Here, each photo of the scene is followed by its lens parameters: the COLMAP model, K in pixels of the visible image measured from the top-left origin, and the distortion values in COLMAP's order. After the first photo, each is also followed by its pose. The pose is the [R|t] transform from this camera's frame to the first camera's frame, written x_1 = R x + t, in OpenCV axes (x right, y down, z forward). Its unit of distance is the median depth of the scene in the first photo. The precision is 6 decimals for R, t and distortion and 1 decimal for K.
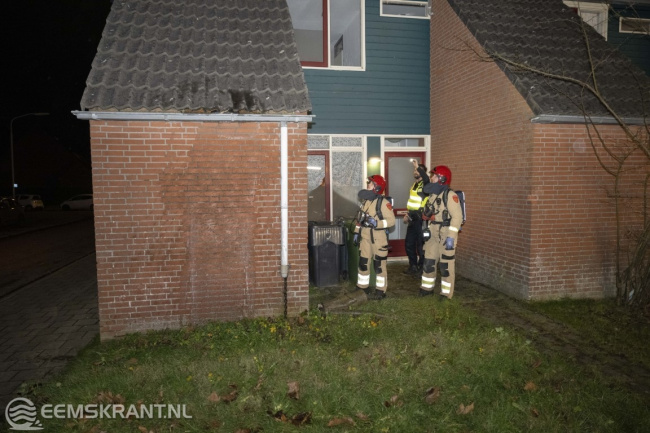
lens RADIAL K [[449.2, 0, 325.0], [0, 449.2, 216.5], [0, 0, 1]] dist [-0.004660, 0.001147]
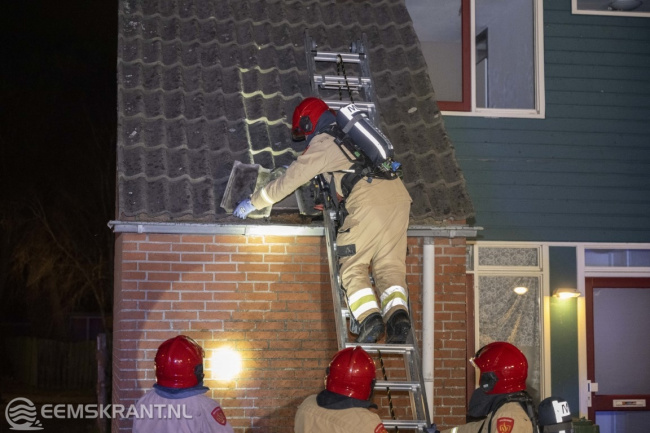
lens RADIAL K [[1320.5, 0, 325.0], [0, 1320.5, 216.5], [0, 0, 1]] dist [0.006132, -0.172286]
pose [[0.999184, 0.009467, -0.039267, -0.157282], [-0.015899, 0.985849, -0.166878, 0.058826], [0.037132, 0.167366, 0.985195, -0.729577]]
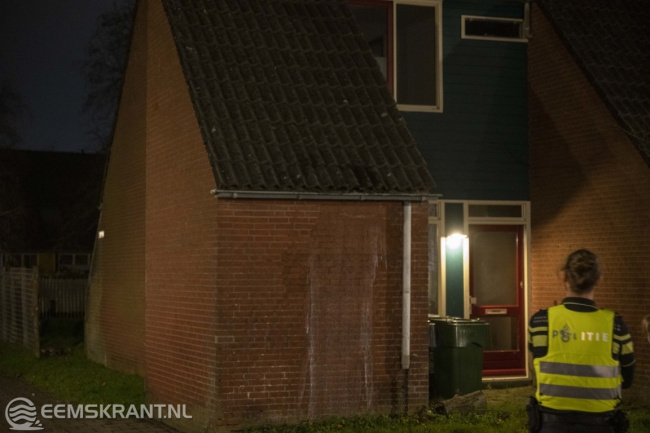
lens RADIAL K [[1289.3, 0, 325.0], [0, 1289.3, 216.5], [0, 0, 1]] dist [-0.001151, -0.063491]
pose [[0.988758, 0.015971, 0.148667, -0.644768], [0.002058, 0.992732, -0.120332, 0.142414], [-0.149509, 0.119285, 0.981539, -1.569825]]
